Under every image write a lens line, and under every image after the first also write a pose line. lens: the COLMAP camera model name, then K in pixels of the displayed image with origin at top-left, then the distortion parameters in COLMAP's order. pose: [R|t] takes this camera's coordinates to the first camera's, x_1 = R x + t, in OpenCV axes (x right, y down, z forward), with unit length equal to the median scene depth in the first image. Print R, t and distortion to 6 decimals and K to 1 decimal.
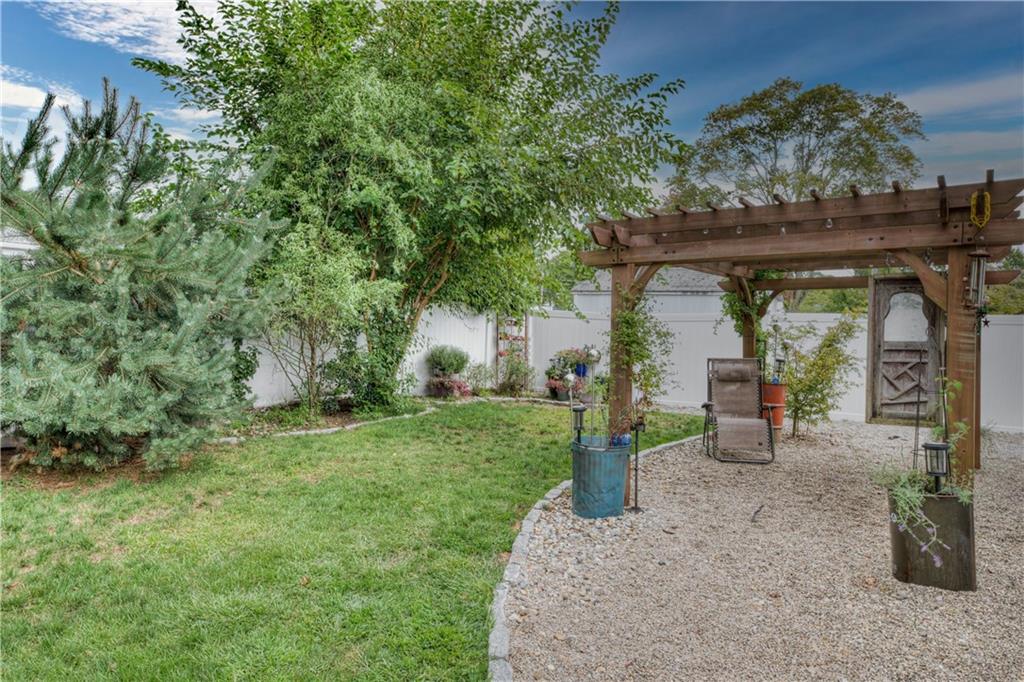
lens RADIAL K [[622.9, 0, 512.0], [0, 622.9, 341.0], [0, 0, 1]] dist [-0.003039, -0.000373]
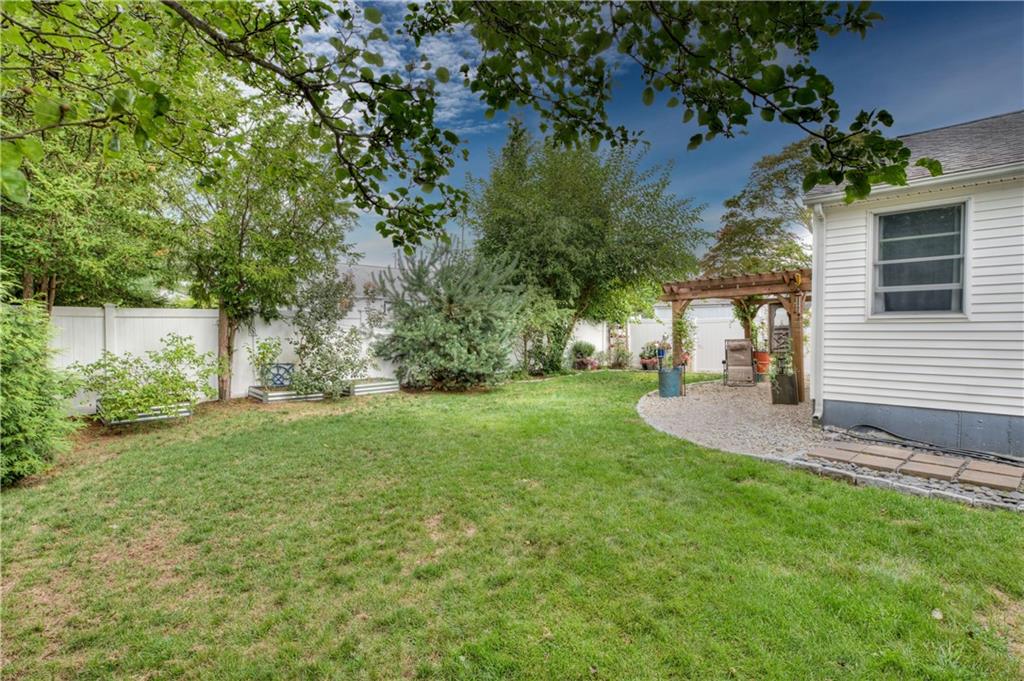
lens RADIAL K [[541.6, 0, 512.0], [0, 541.6, 340.5], [0, 0, 1]] dist [0.000295, 0.000151]
pose [[0.987455, -0.035562, -0.153841, -0.092248], [0.033389, 0.999303, -0.016688, 0.033937], [0.154327, 0.011343, 0.987955, -0.793996]]
